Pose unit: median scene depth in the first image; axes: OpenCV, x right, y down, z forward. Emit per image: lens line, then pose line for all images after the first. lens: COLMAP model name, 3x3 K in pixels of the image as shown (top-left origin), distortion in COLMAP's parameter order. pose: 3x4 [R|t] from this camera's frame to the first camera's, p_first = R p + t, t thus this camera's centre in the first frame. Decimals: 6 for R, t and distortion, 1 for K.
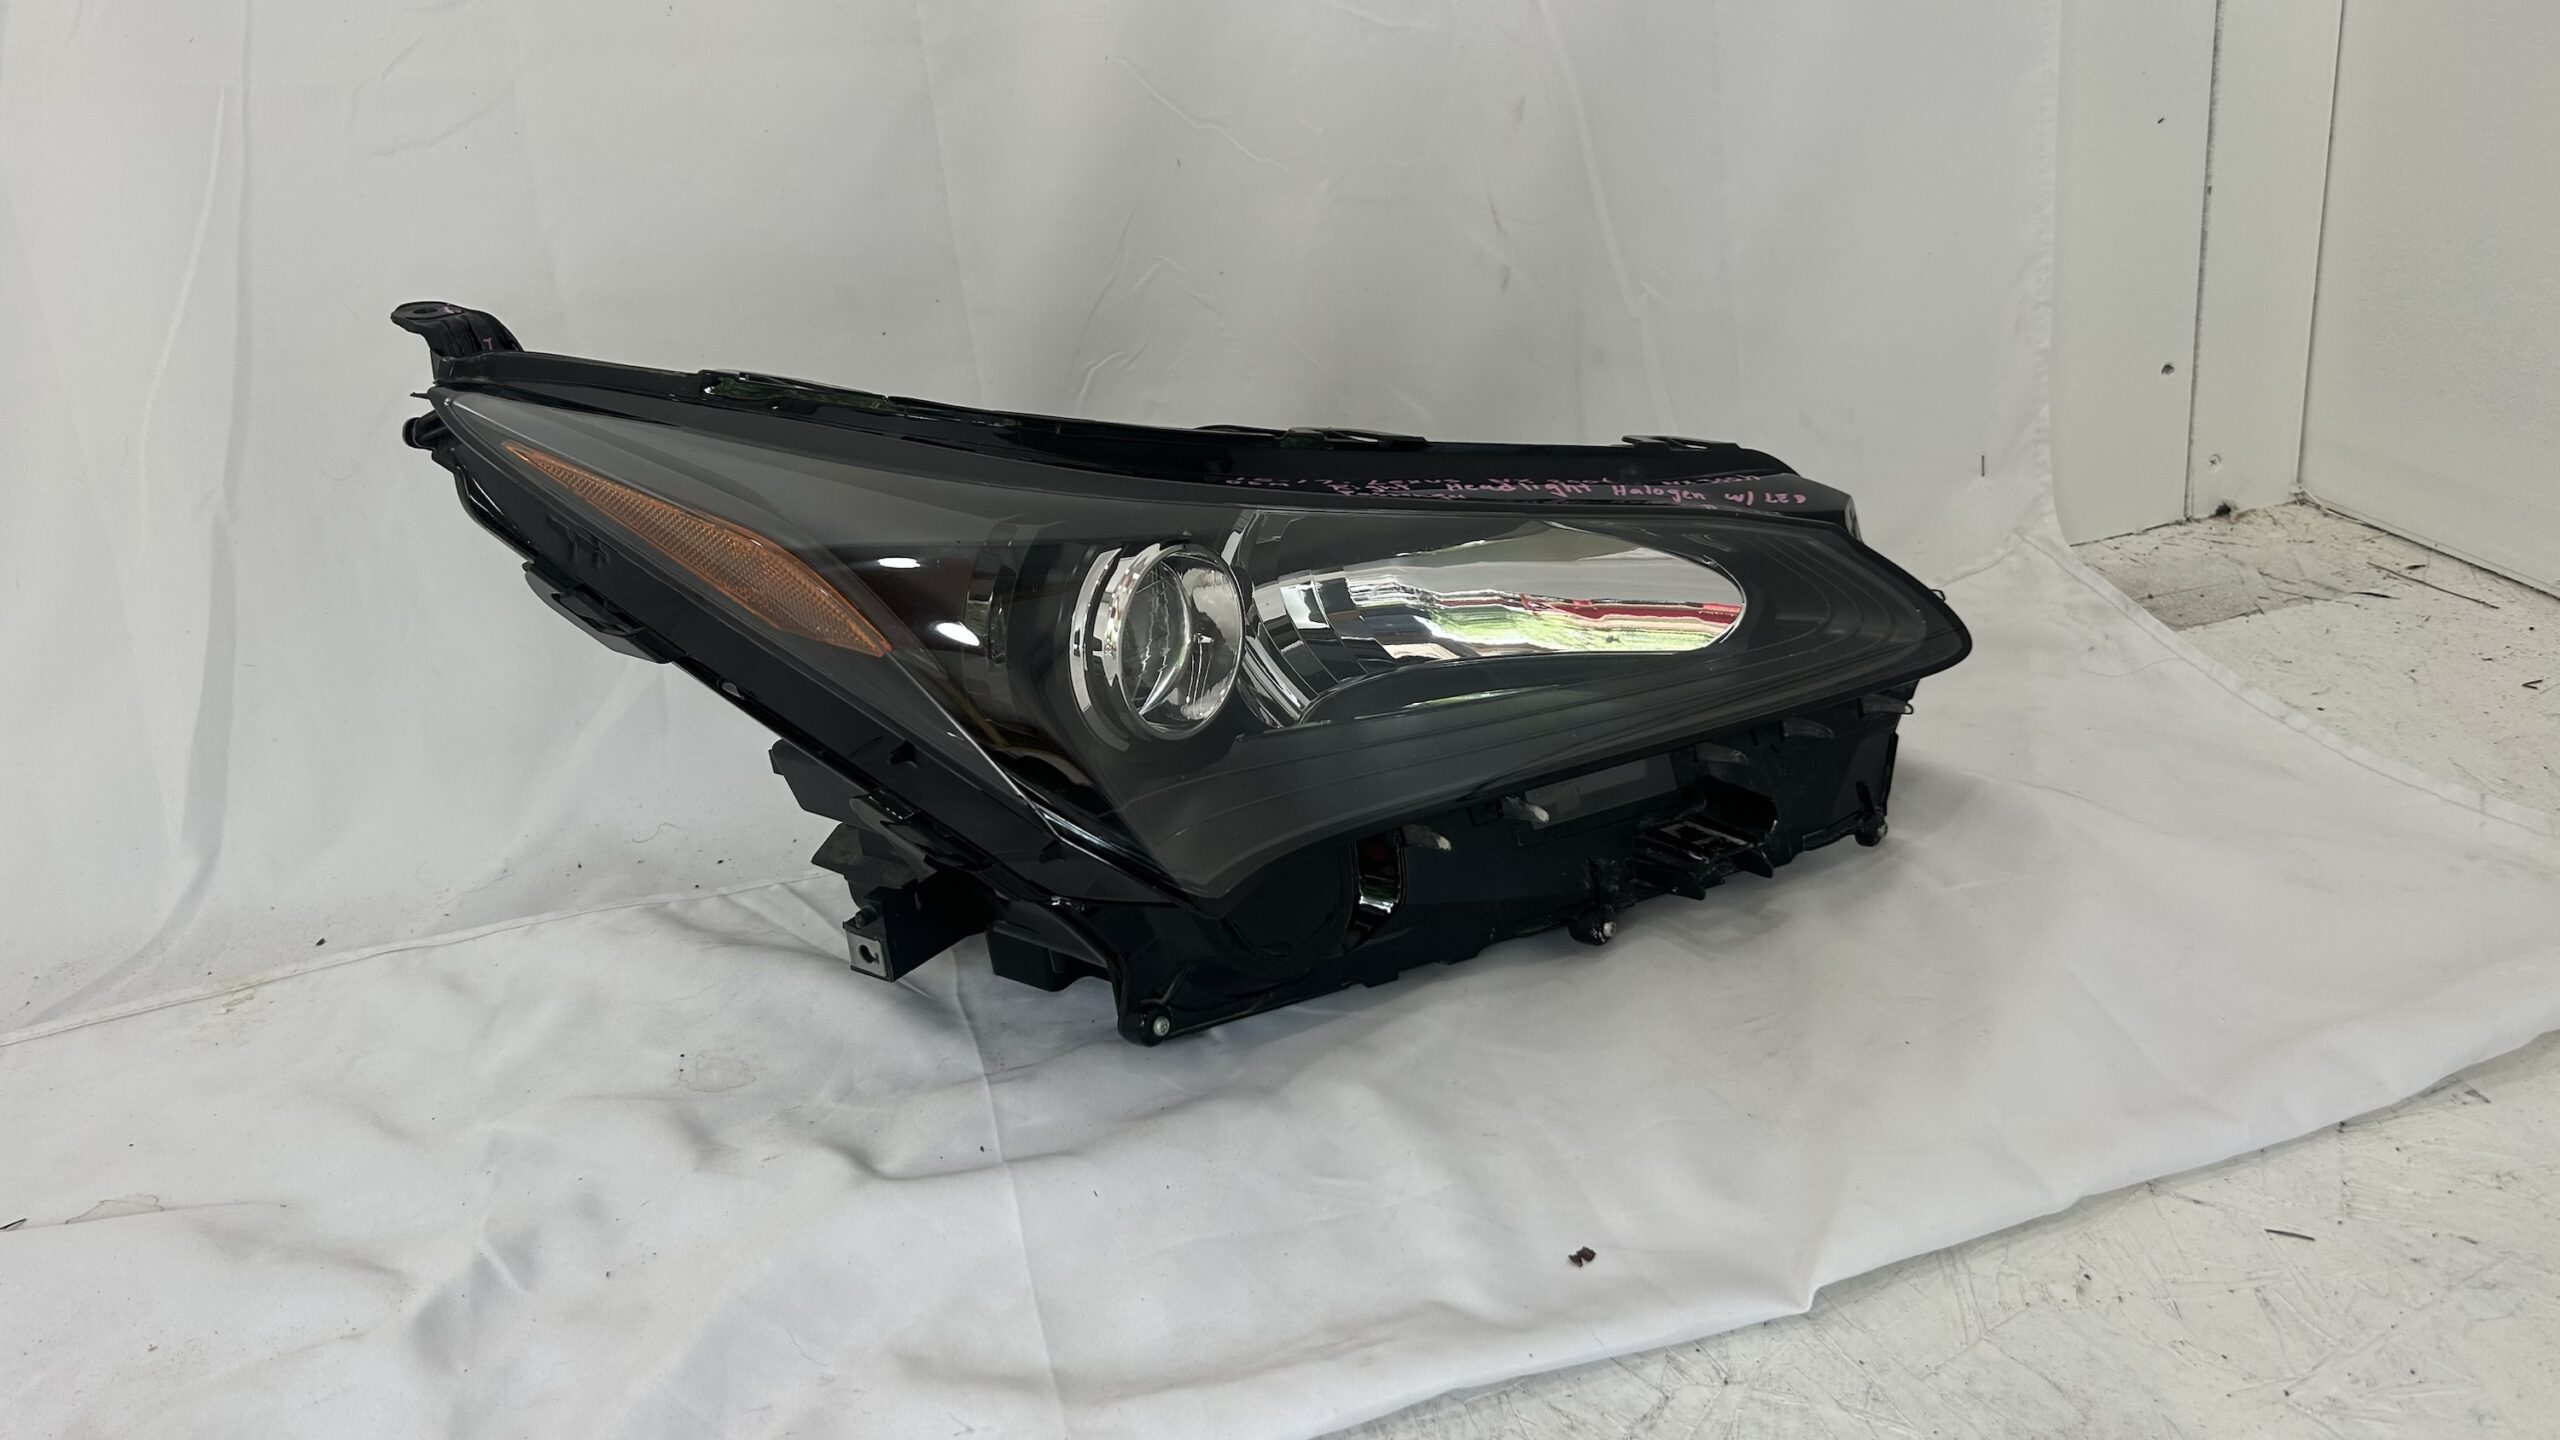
lens RADIAL K [[1867.5, 0, 1281.9], [0, 1867.5, 722.1], [0, 0, 1]] dist [-0.003453, -0.006404]
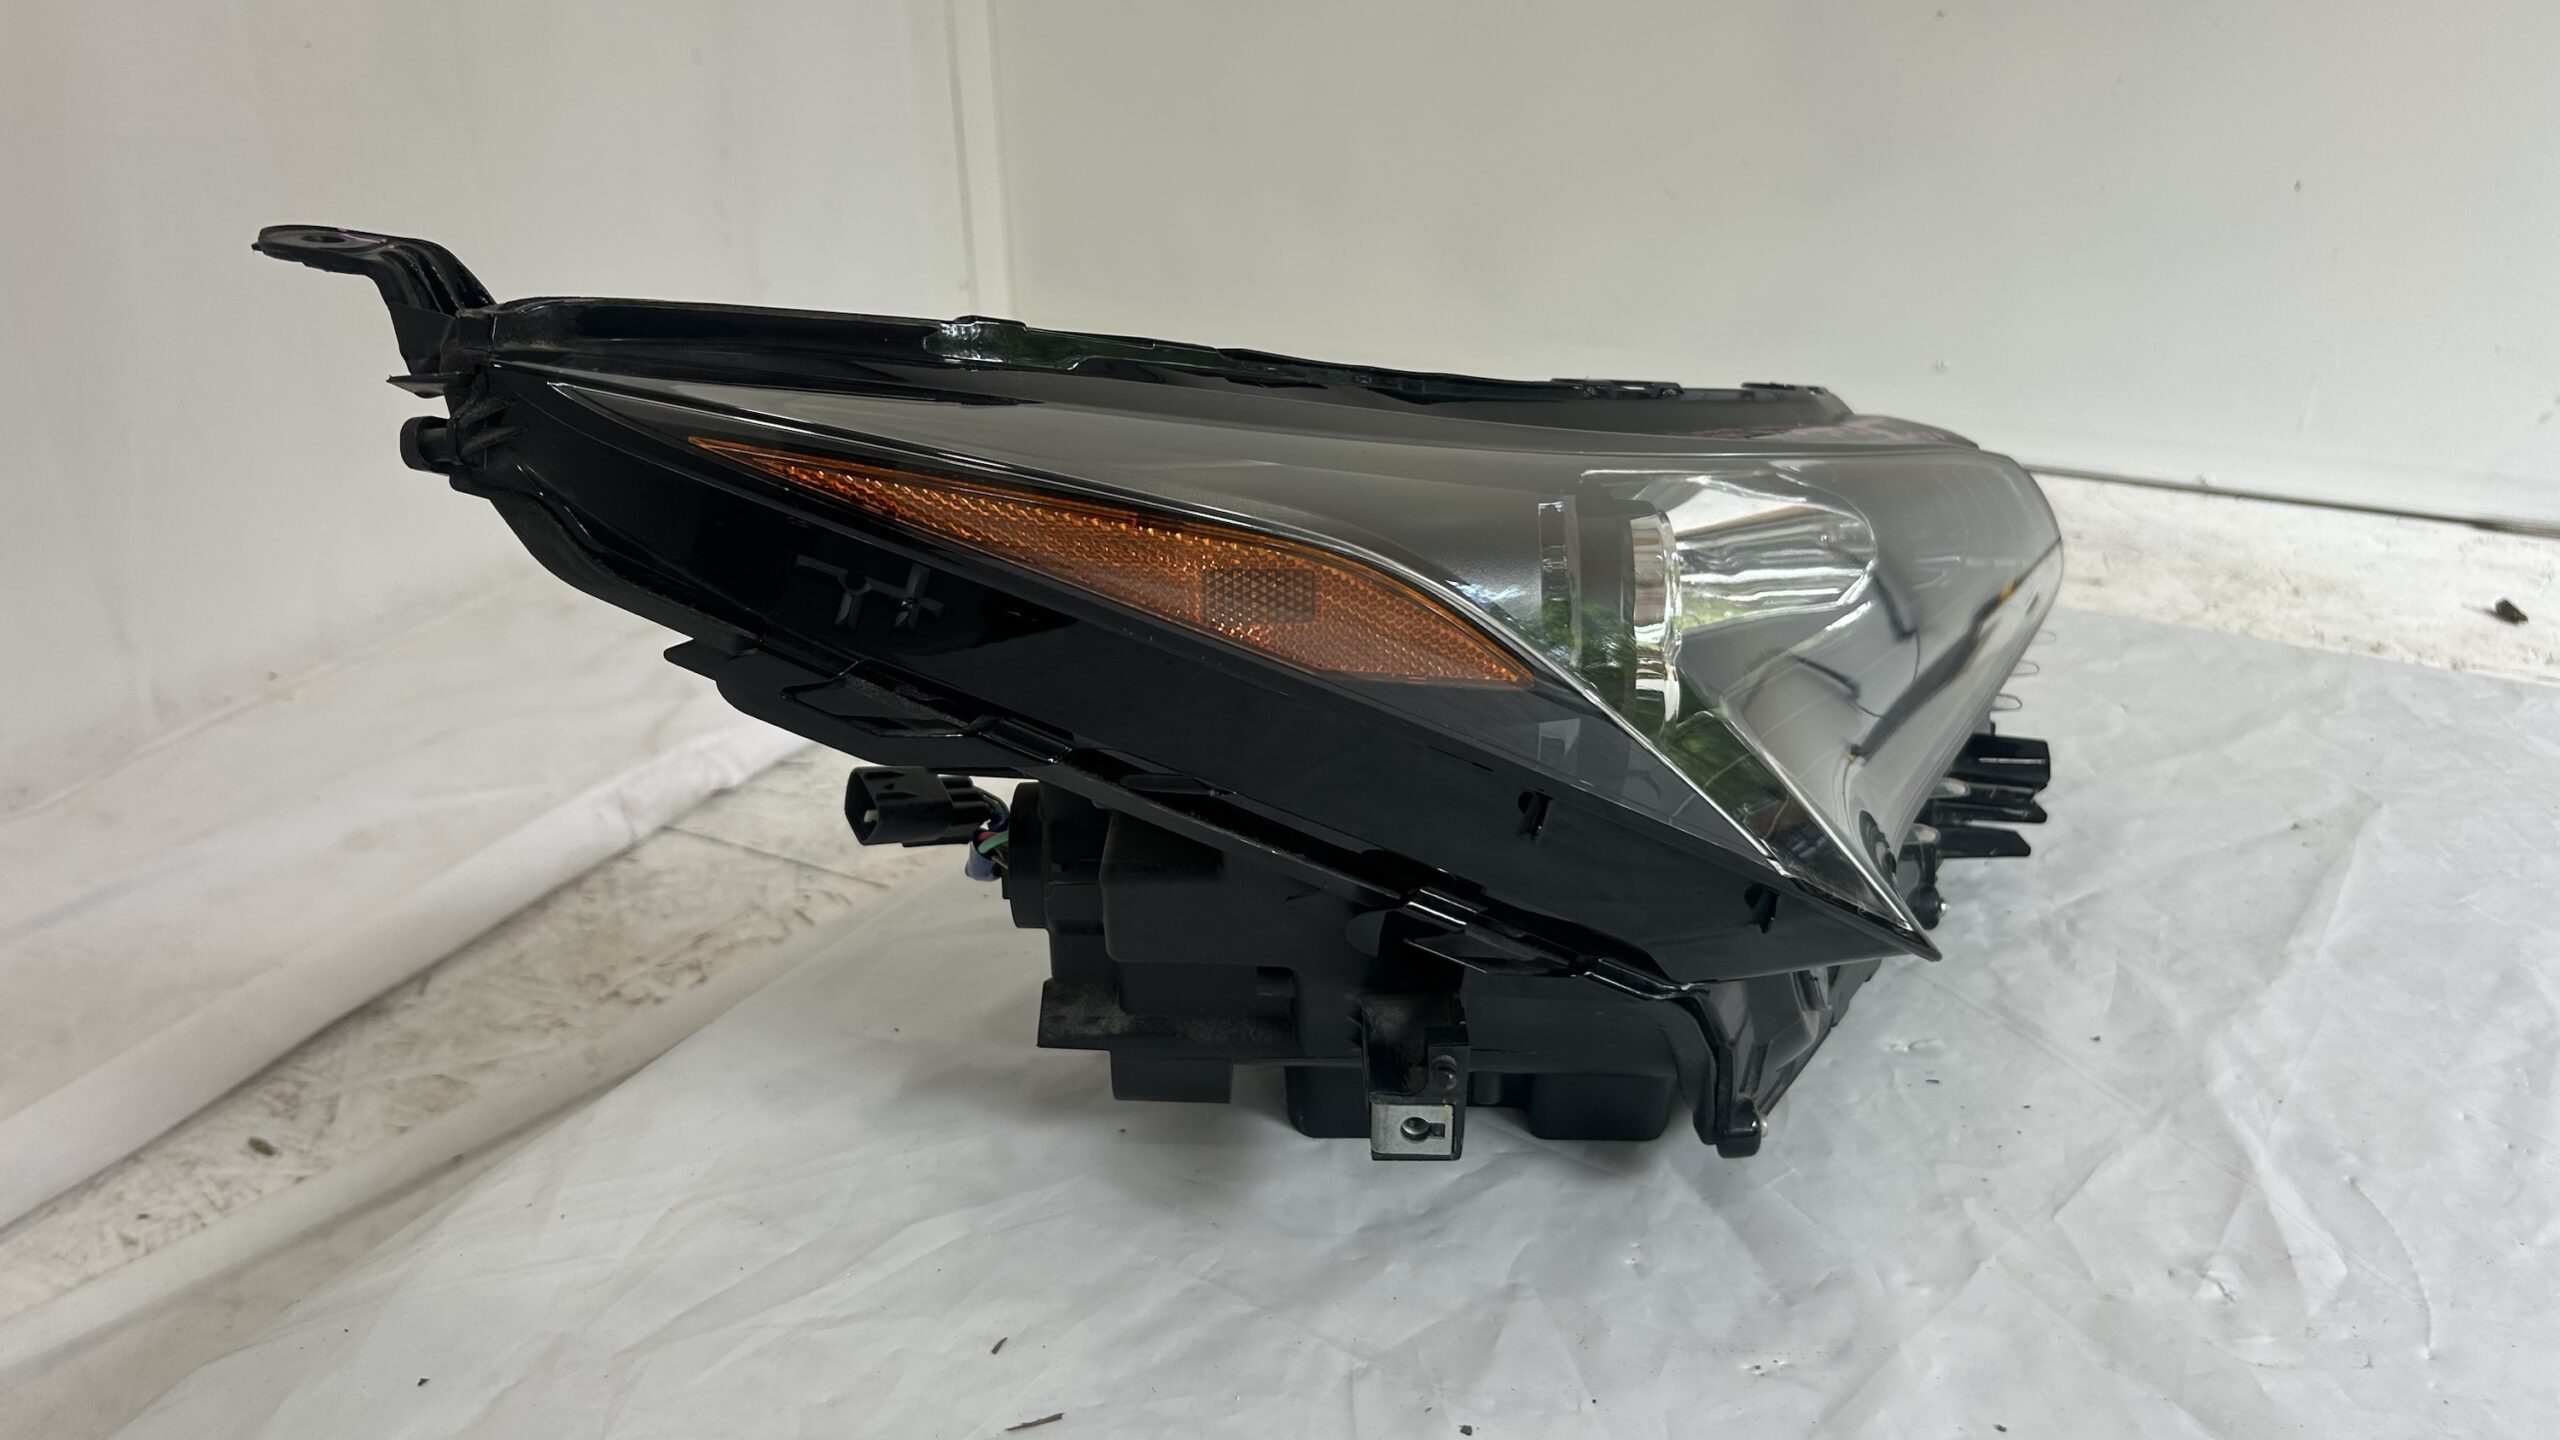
lens RADIAL K [[1867.5, 0, 1278.1], [0, 1867.5, 715.3], [0, 0, 1]] dist [-0.003453, -0.006404]
pose [[0.833933, -0.134988, 0.535102, -0.538210], [0.147803, 0.988832, 0.019104, -0.043802], [-0.531705, 0.063158, 0.844571, 0.370680]]
